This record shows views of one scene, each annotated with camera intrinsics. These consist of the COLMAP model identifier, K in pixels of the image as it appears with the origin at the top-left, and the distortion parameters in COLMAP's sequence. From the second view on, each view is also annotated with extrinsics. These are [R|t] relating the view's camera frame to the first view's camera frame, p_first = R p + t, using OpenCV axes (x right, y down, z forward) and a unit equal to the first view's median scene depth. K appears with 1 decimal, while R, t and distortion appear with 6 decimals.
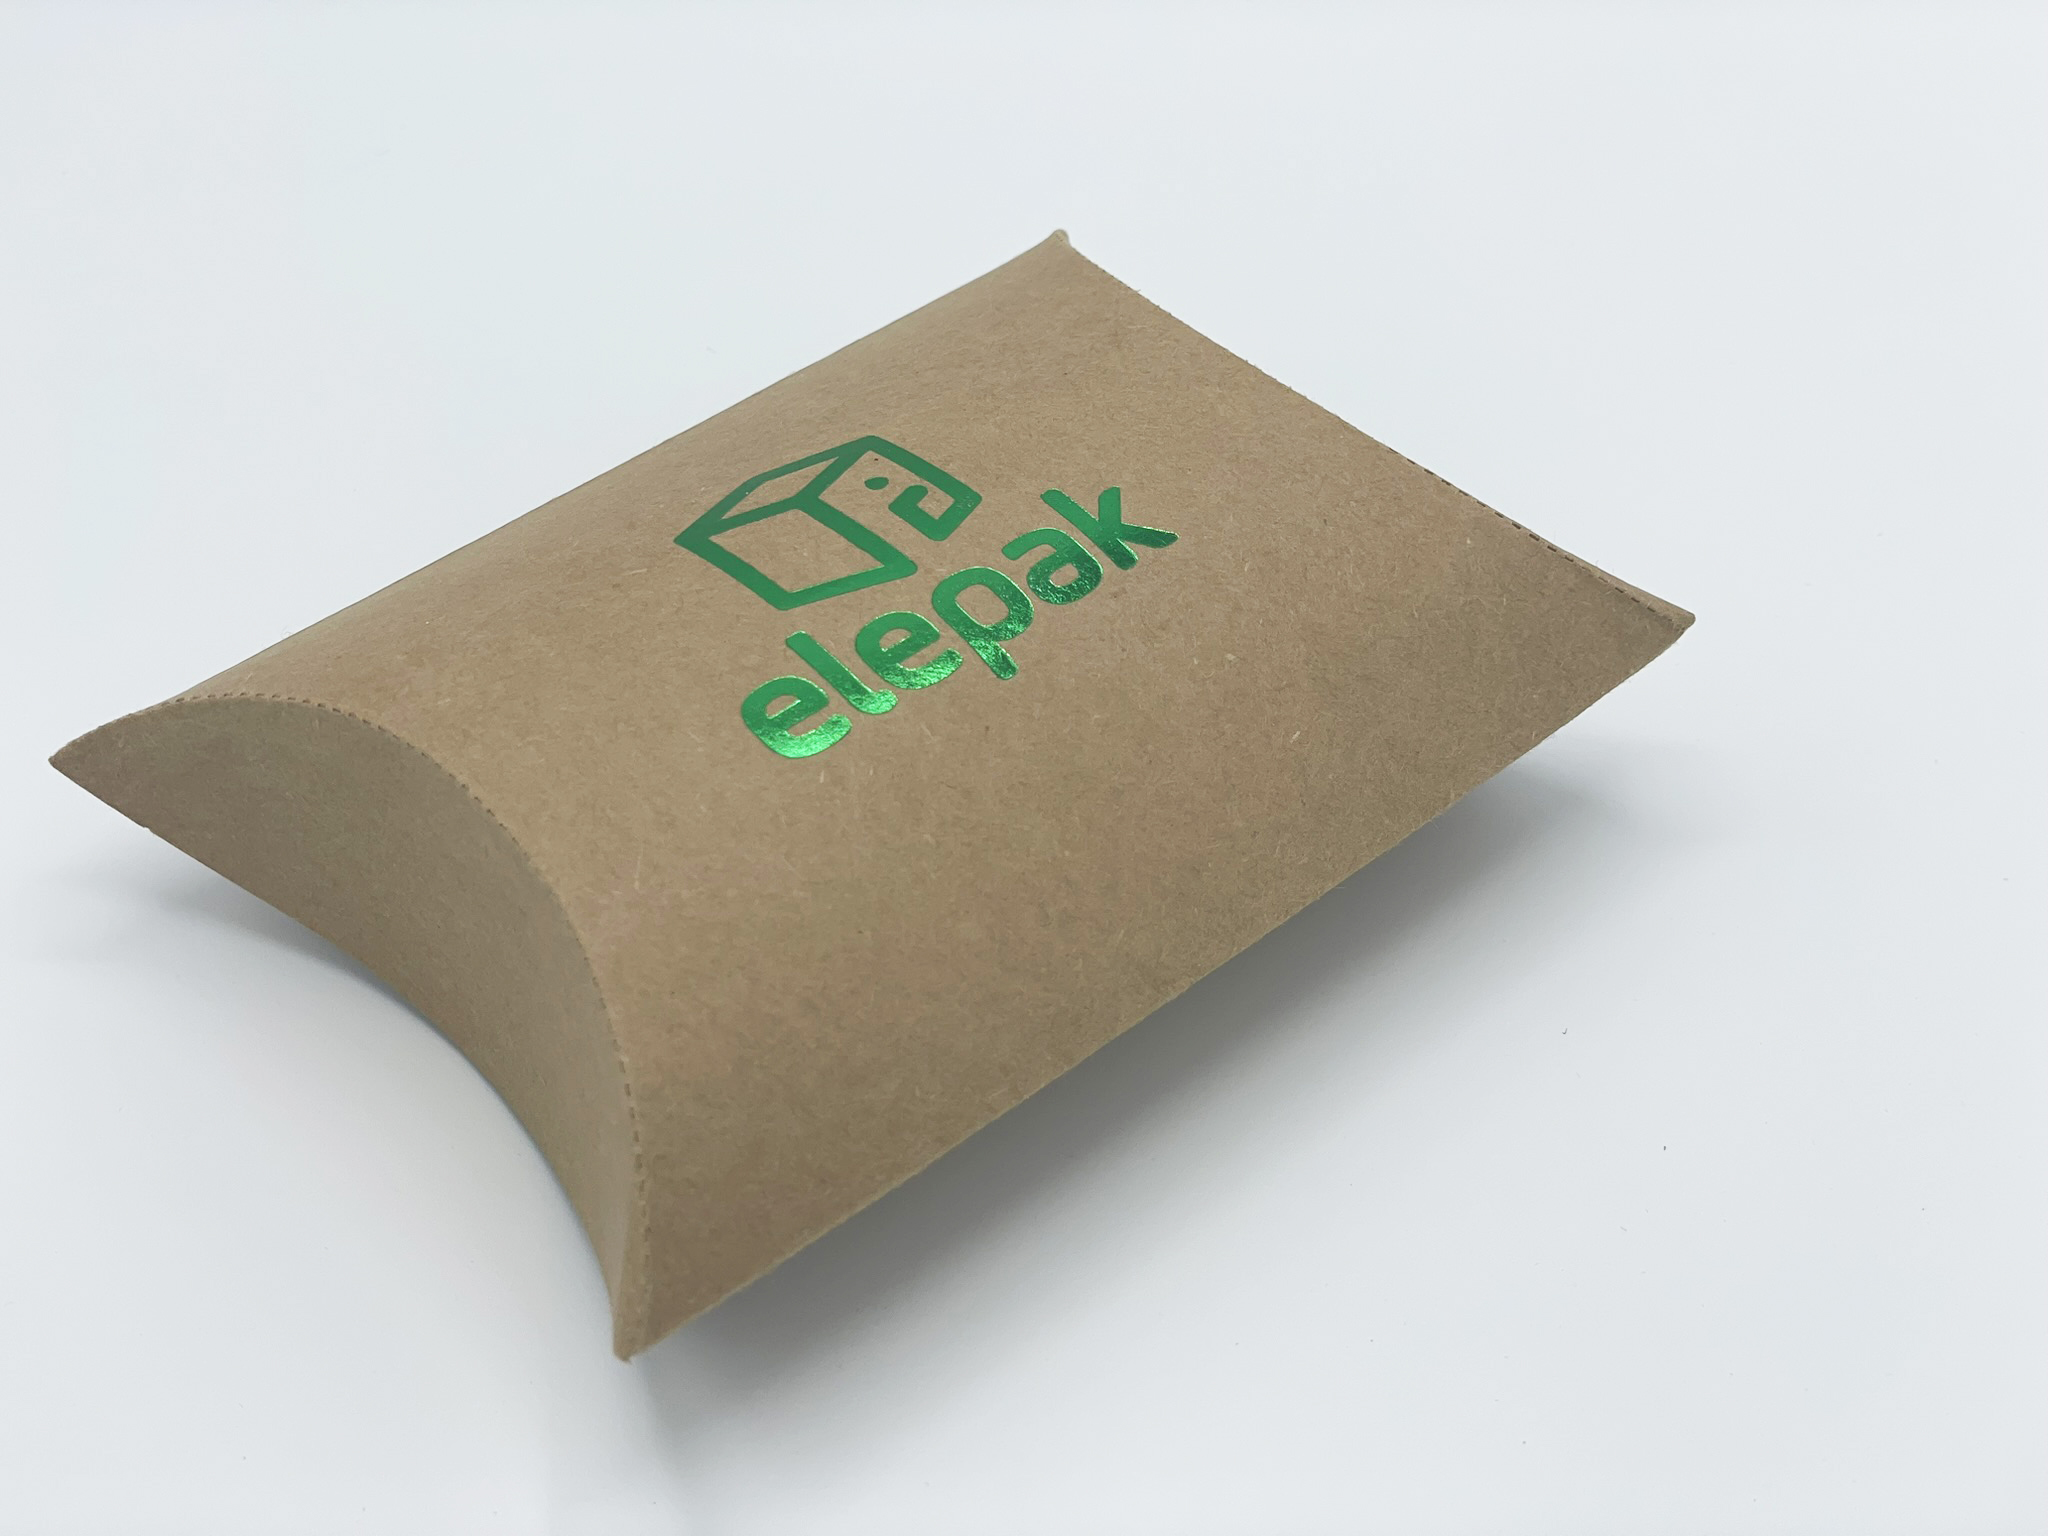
lens RADIAL K [[3149.5, 0, 1024.0], [0, 3149.5, 768.0], [0, 0, 1]] dist [0.056647, 0.012790]
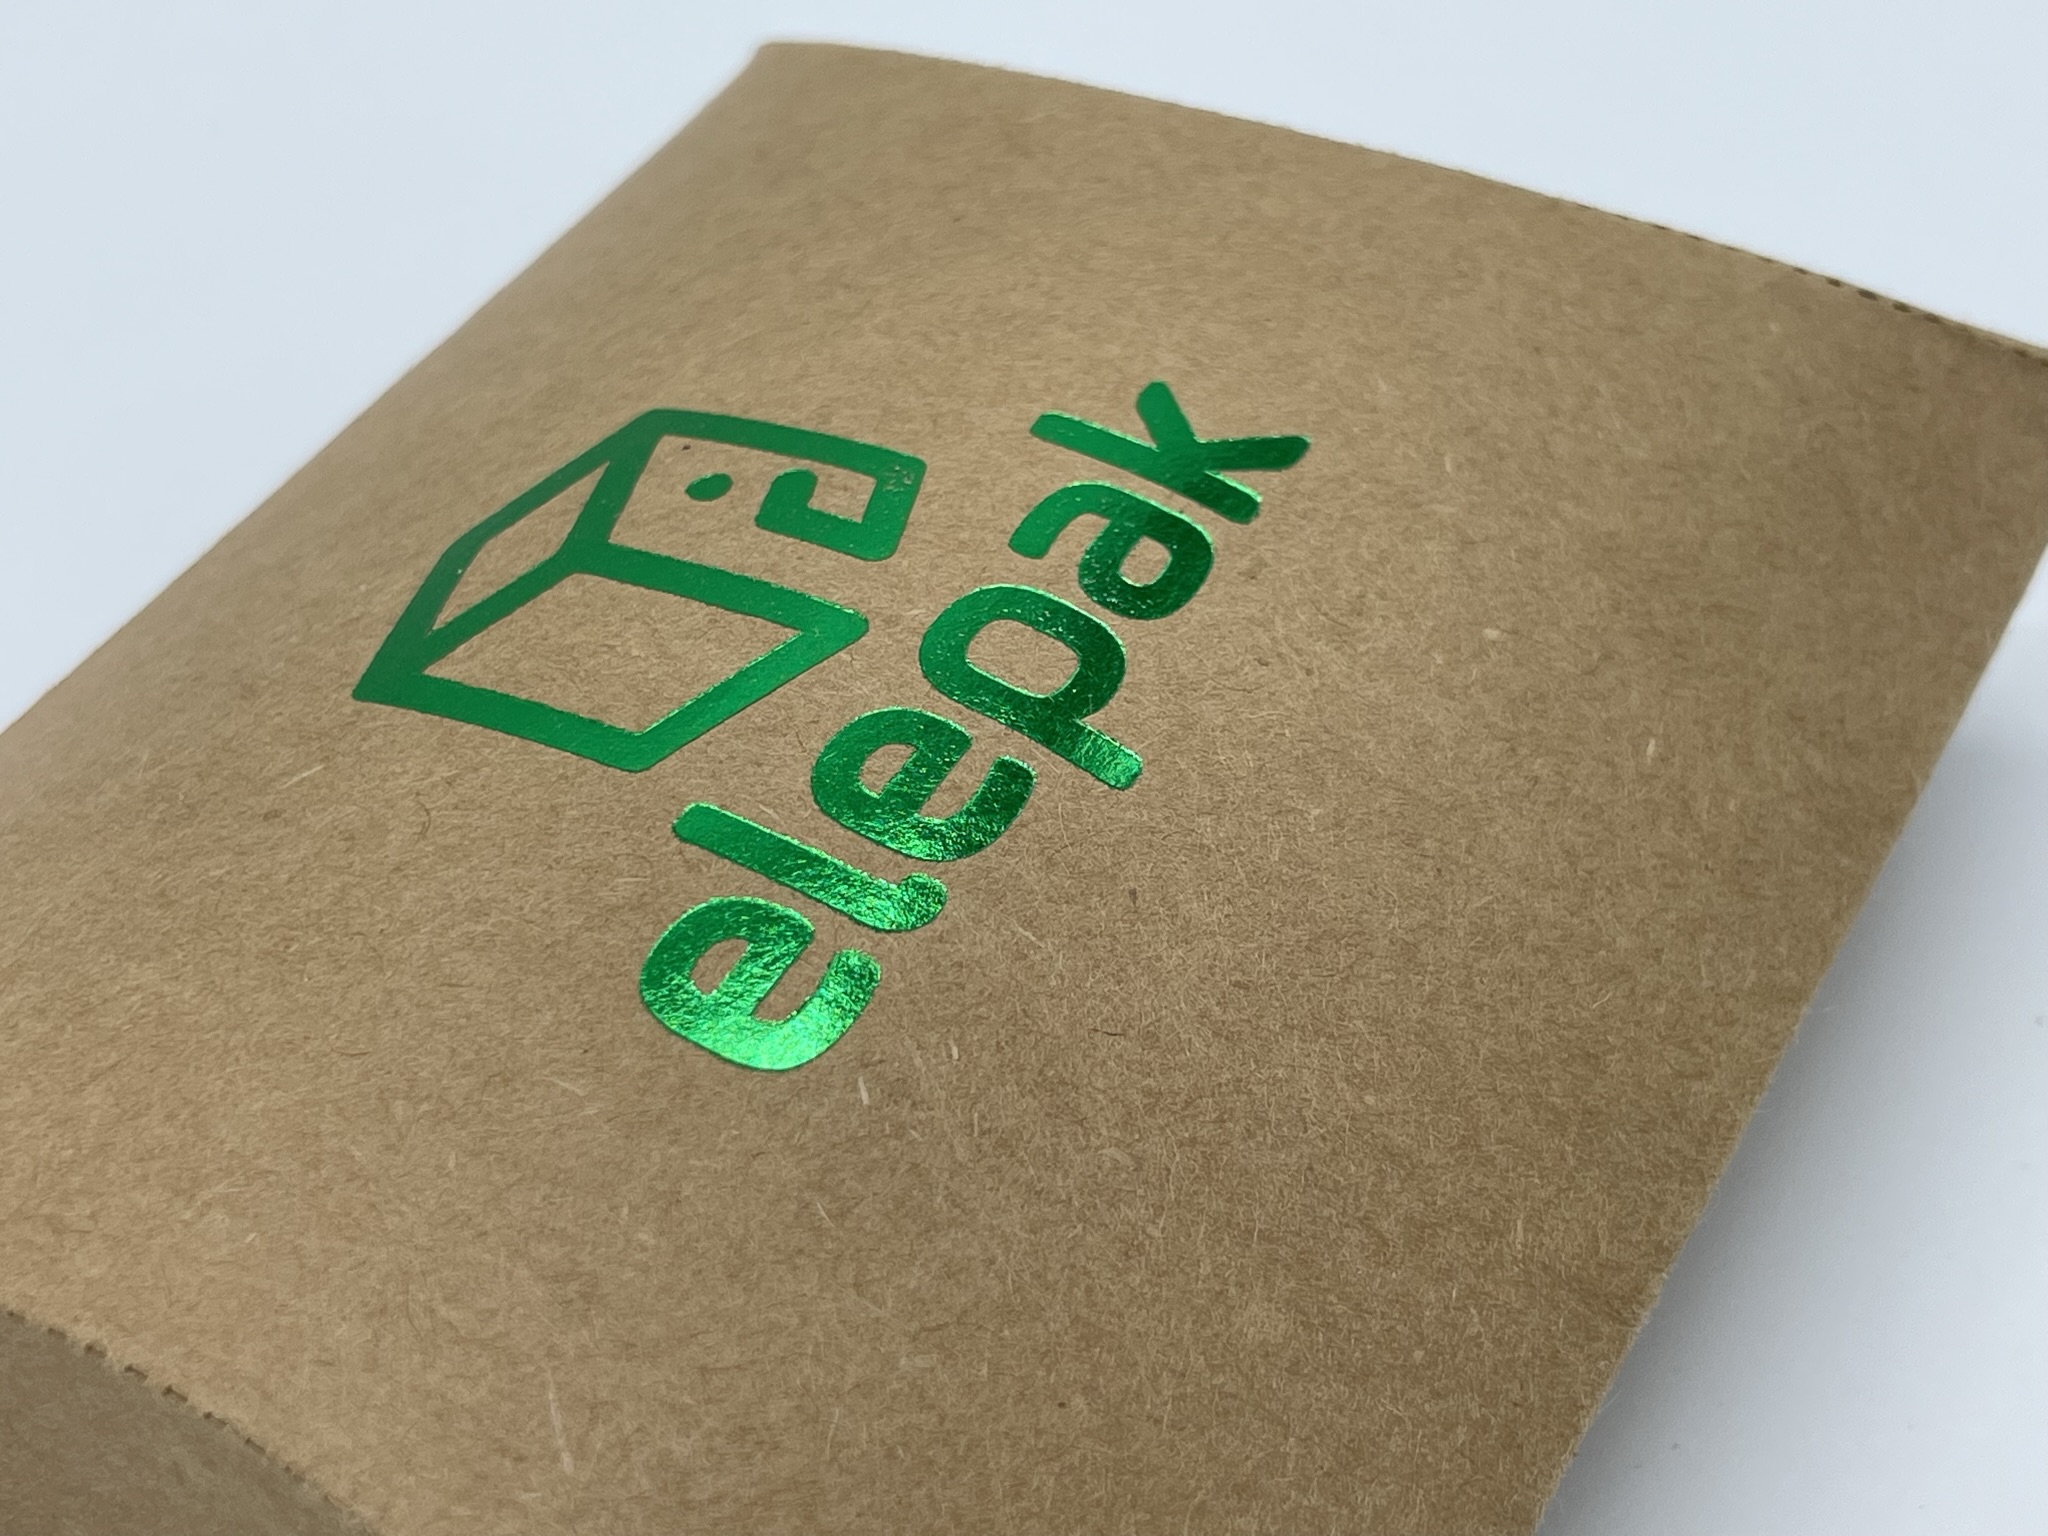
lens RADIAL K [[3179.7, 0, 1024.0], [0, 3179.7, 768.0], [0, 0, 1]] dist [0.196194, -0.682771]
pose [[0.947369, -0.260992, 0.185406, -0.109720], [0.264678, 0.964324, 0.005033, -0.037014], [-0.180105, 0.044305, 0.982649, 0.502523]]
